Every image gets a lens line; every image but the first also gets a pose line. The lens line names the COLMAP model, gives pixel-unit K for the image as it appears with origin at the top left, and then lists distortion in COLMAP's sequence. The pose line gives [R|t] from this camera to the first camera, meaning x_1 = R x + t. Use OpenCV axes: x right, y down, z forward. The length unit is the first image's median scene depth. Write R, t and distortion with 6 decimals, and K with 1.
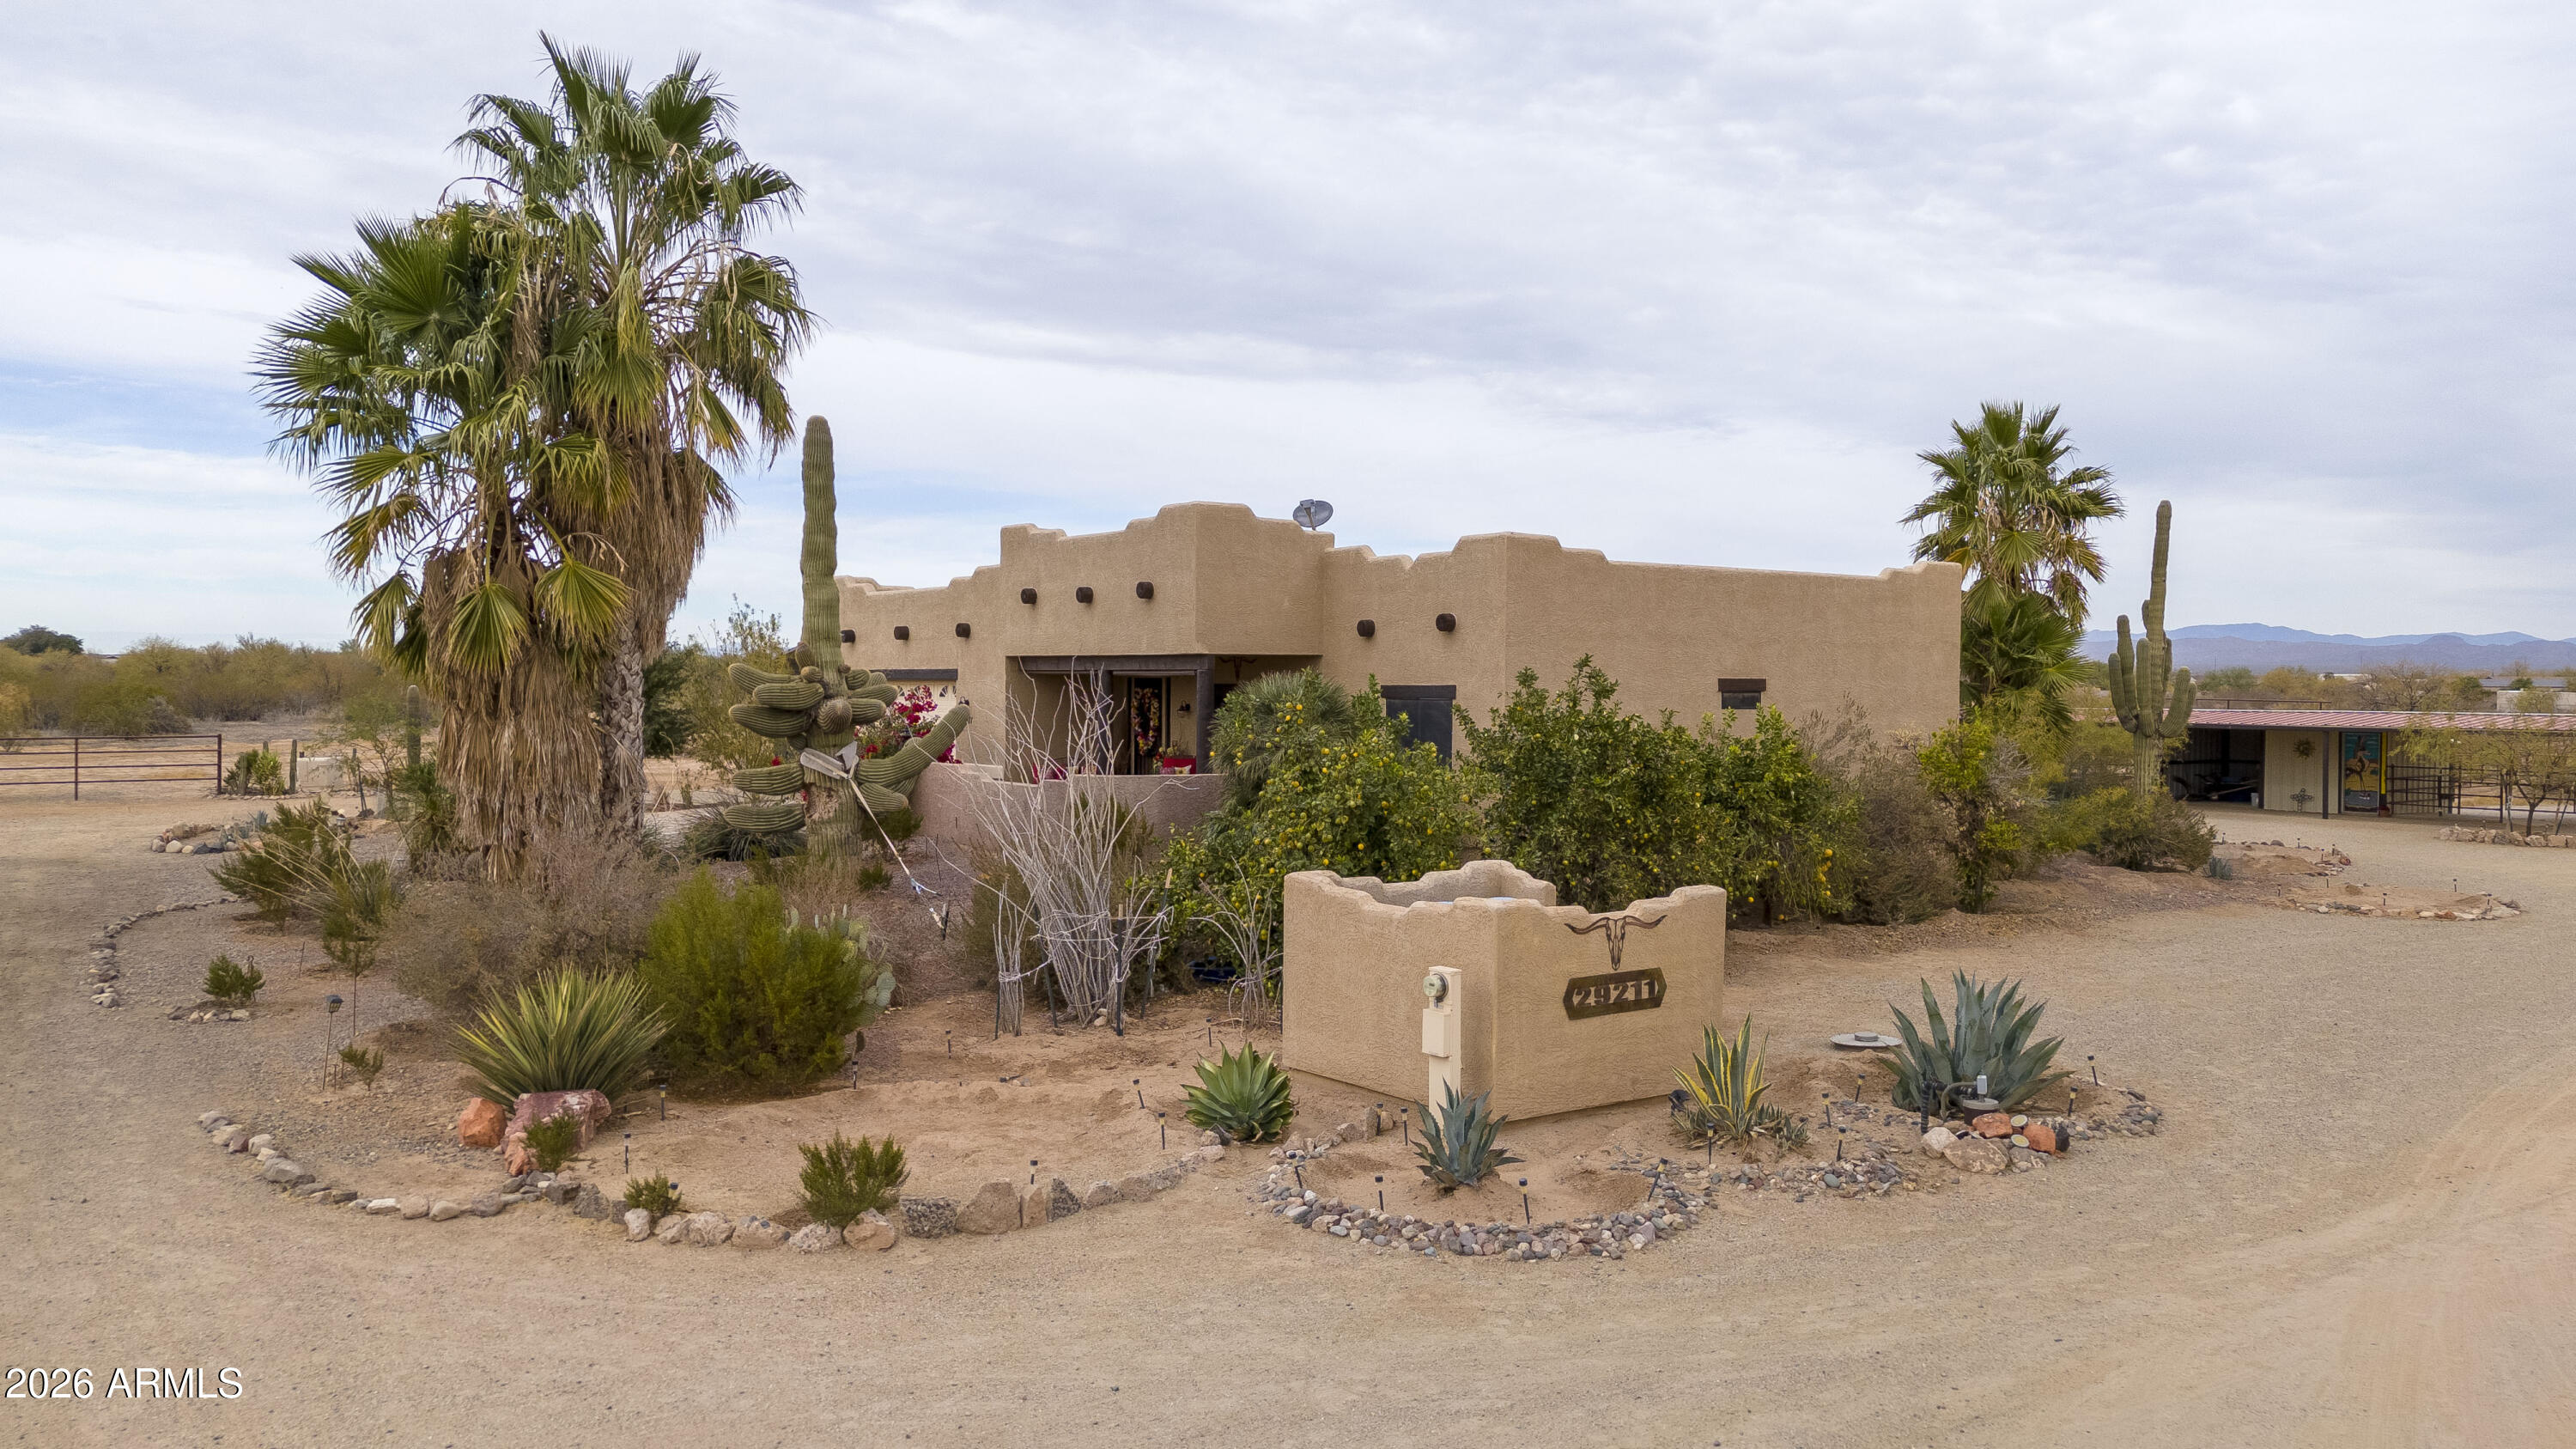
lens RADIAL K [[1926.7, 0, 1288.0], [0, 1926.7, 724.5], [0, 0, 1]] dist [0.000294, -0.001474]
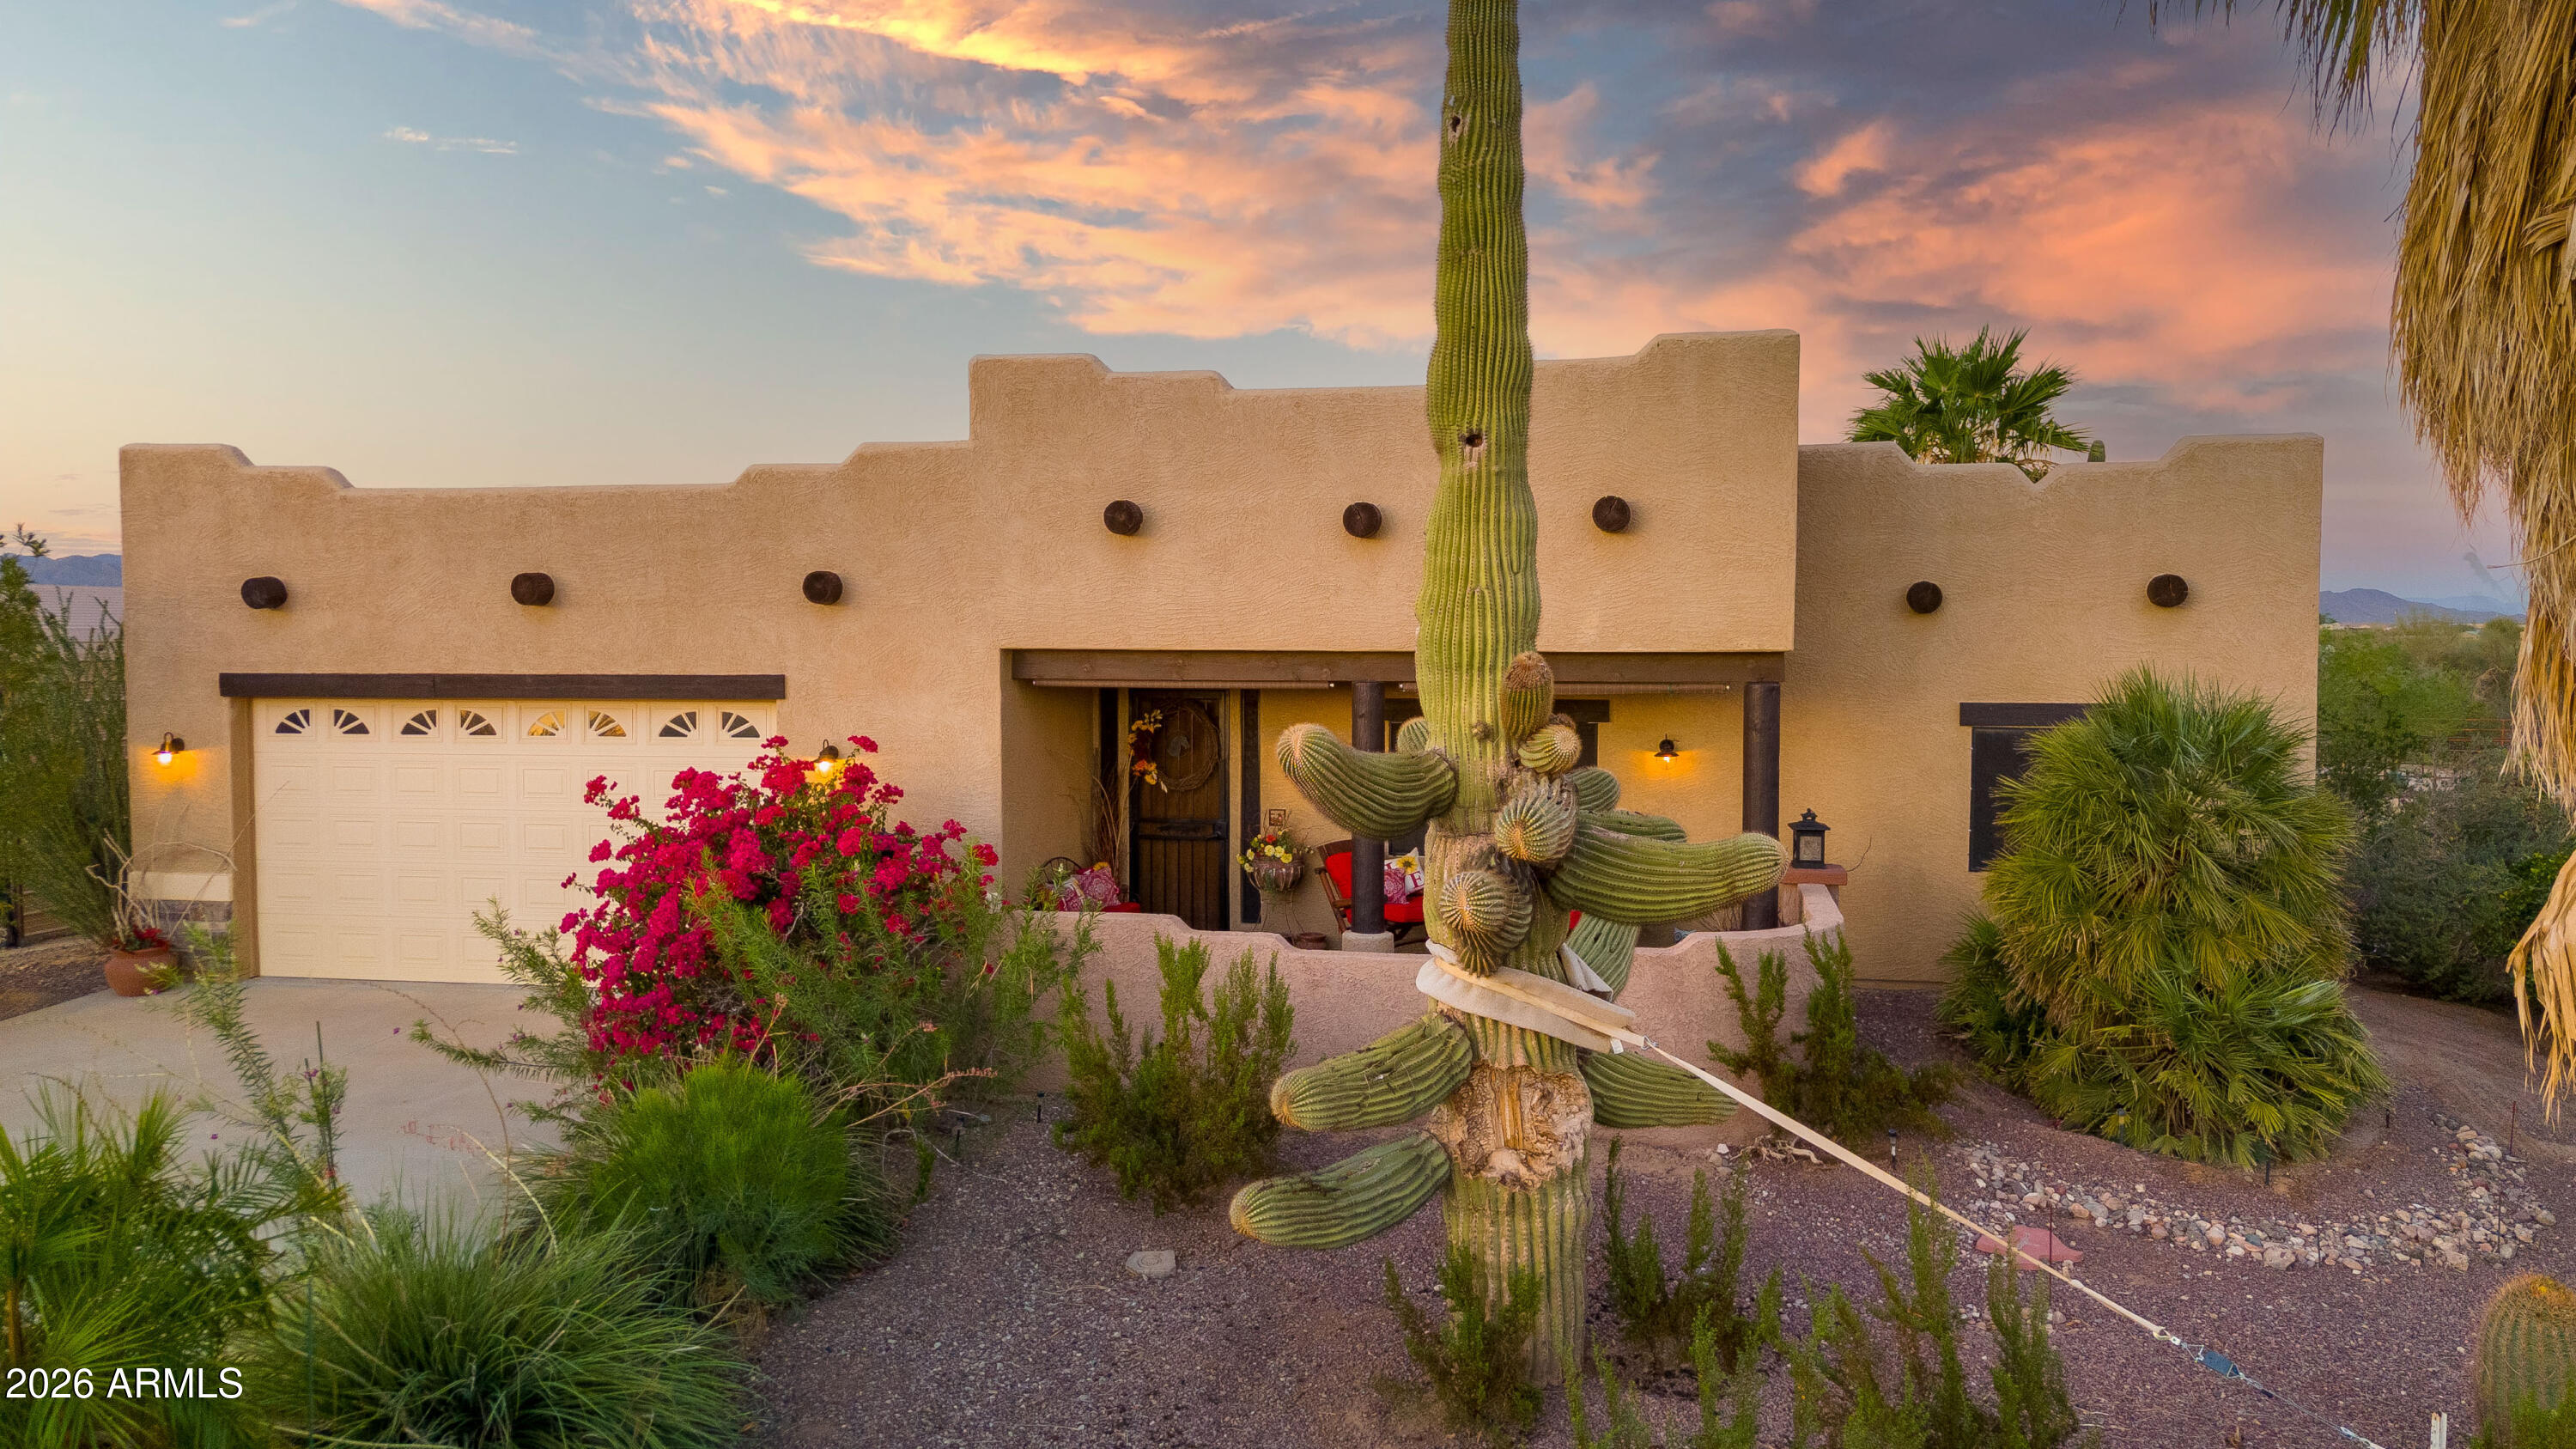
lens RADIAL K [[1926.7, 0, 1288.0], [0, 1926.7, 724.5], [0, 0, 1]] dist [0.000294, -0.001474]
pose [[0.725629, -0.033150, 0.687287, -0.456450], [0.012135, 0.999300, 0.035387, -0.038034], [-0.687979, -0.017337, 0.725523, 0.721283]]
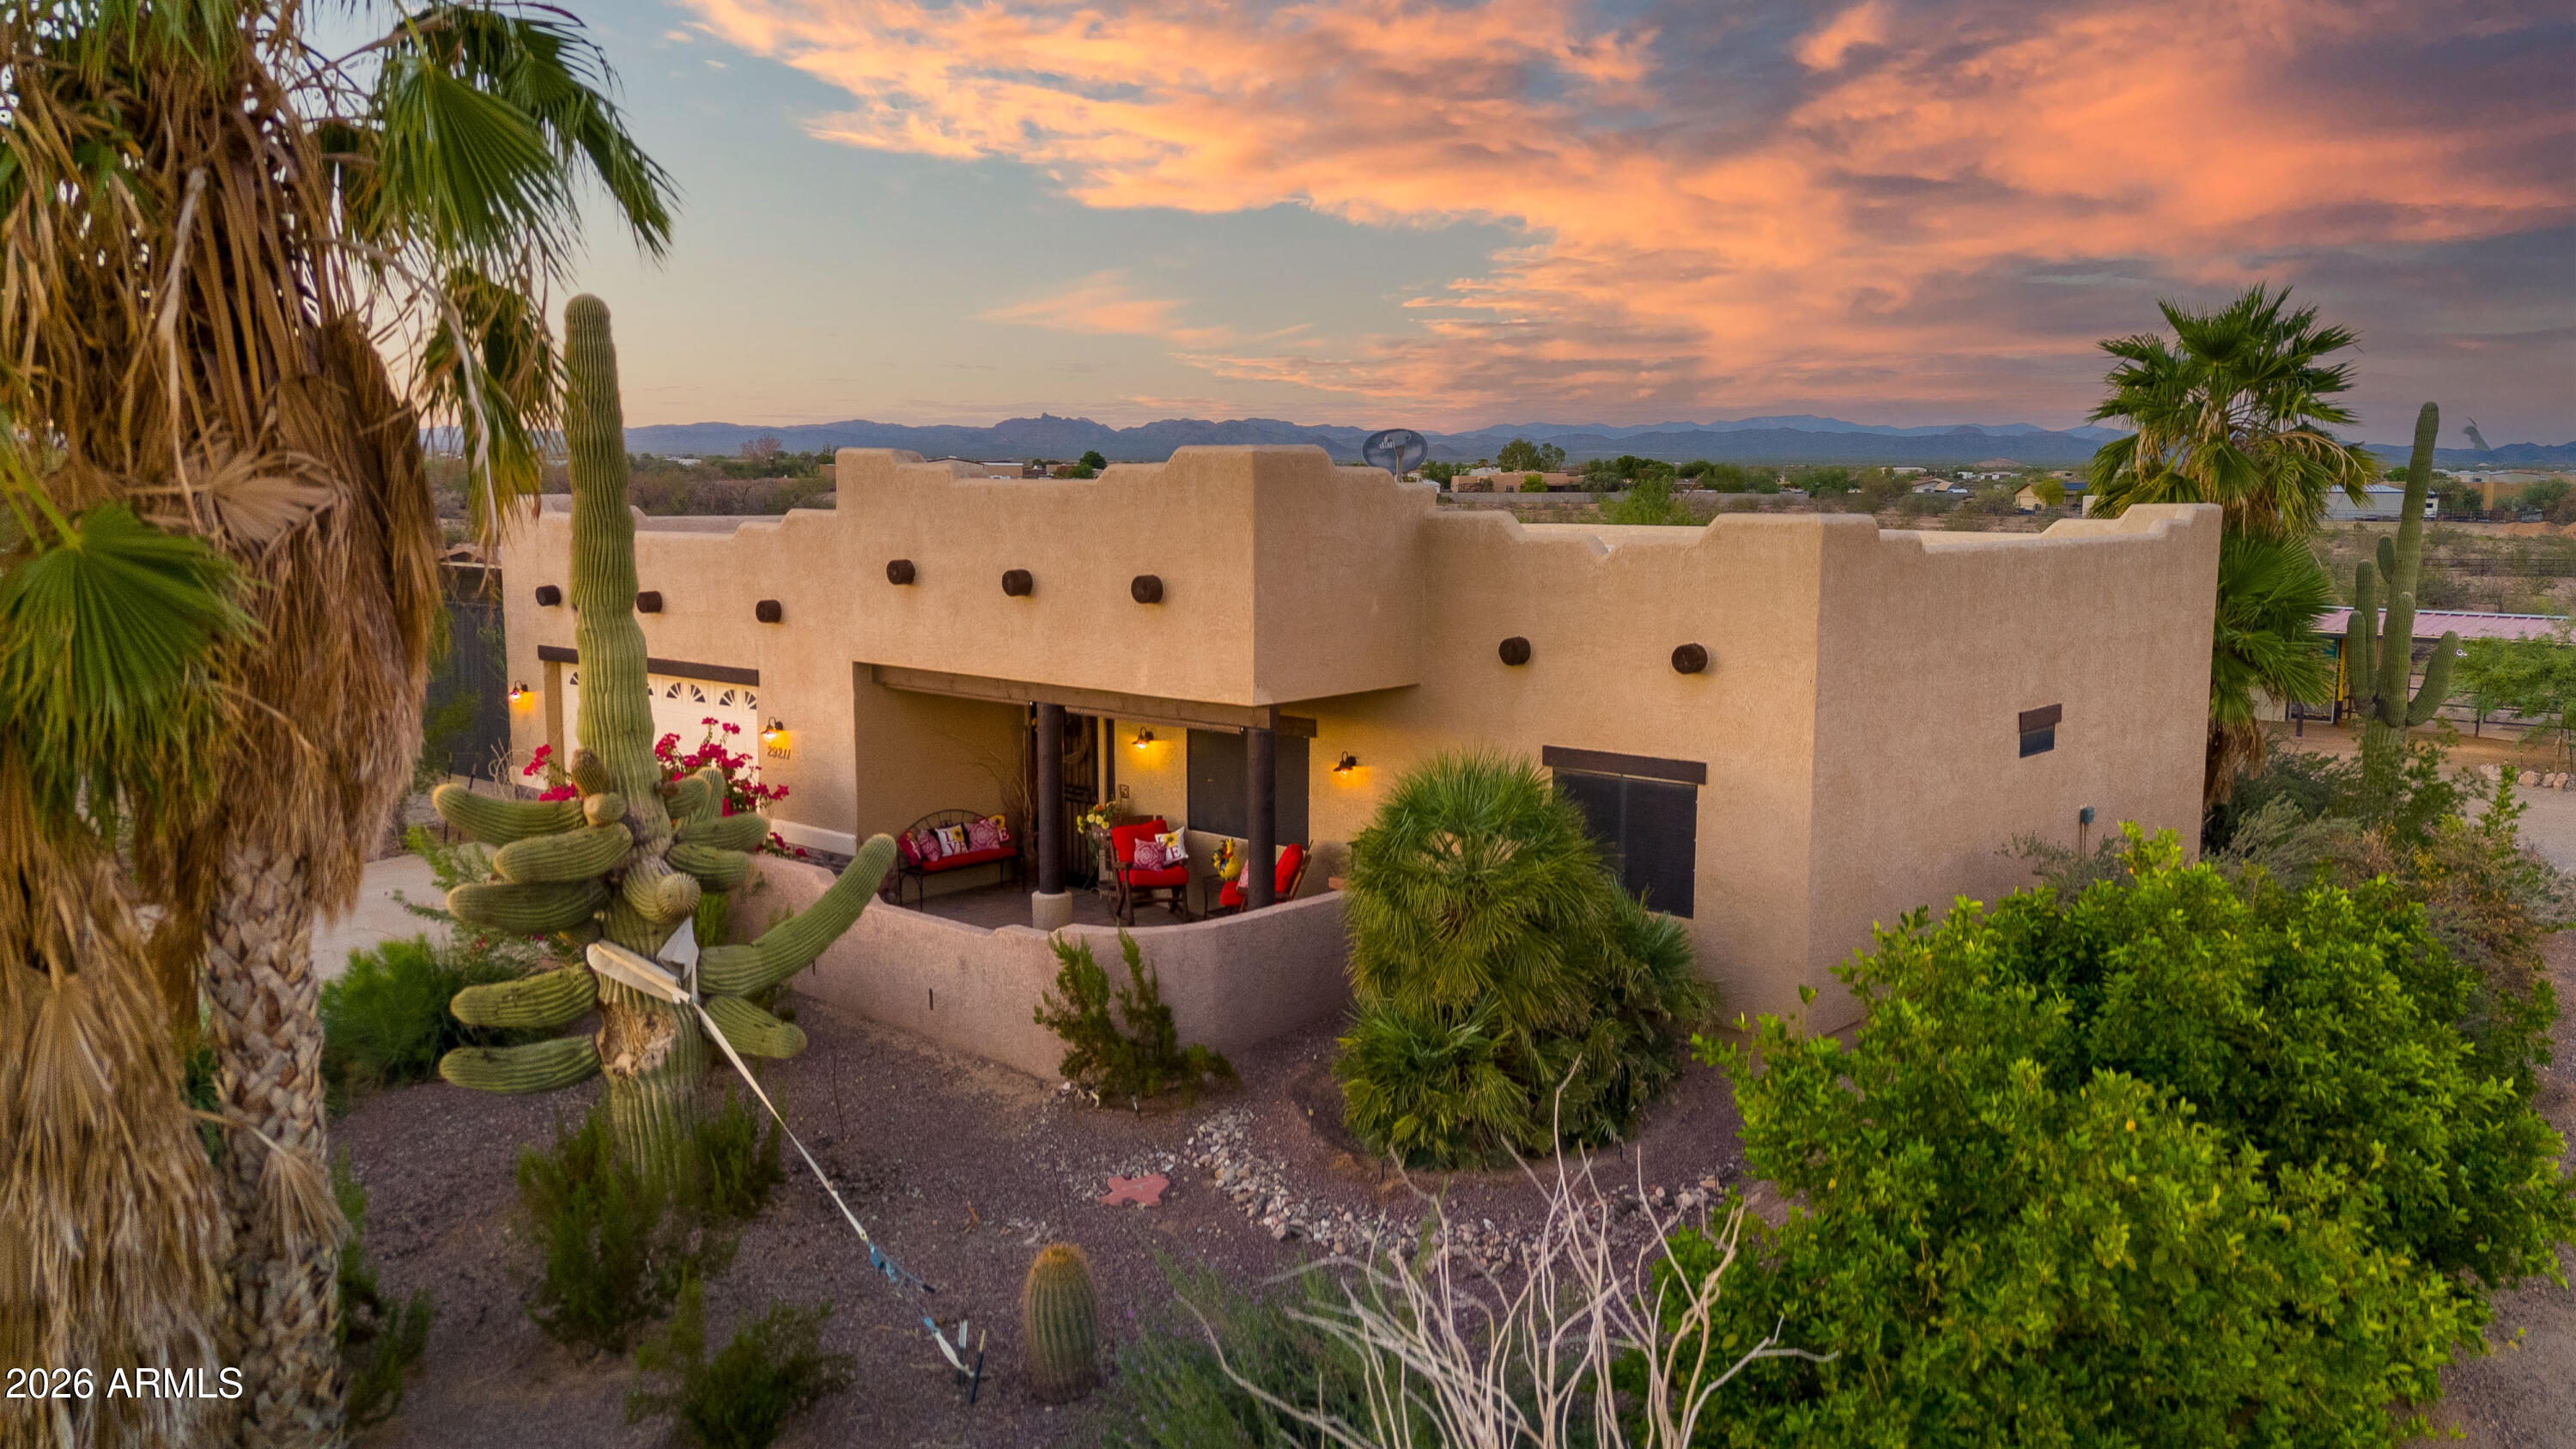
lens RADIAL K [[1926.7, 0, 1288.0], [0, 1926.7, 724.5], [0, 0, 1]] dist [0.000294, -0.001474]
pose [[0.975052, -0.034957, 0.219206, -0.165113], [0.010068, 0.993470, 0.113646, -0.096474], [-0.221747, -0.108604, 0.969037, 0.415218]]
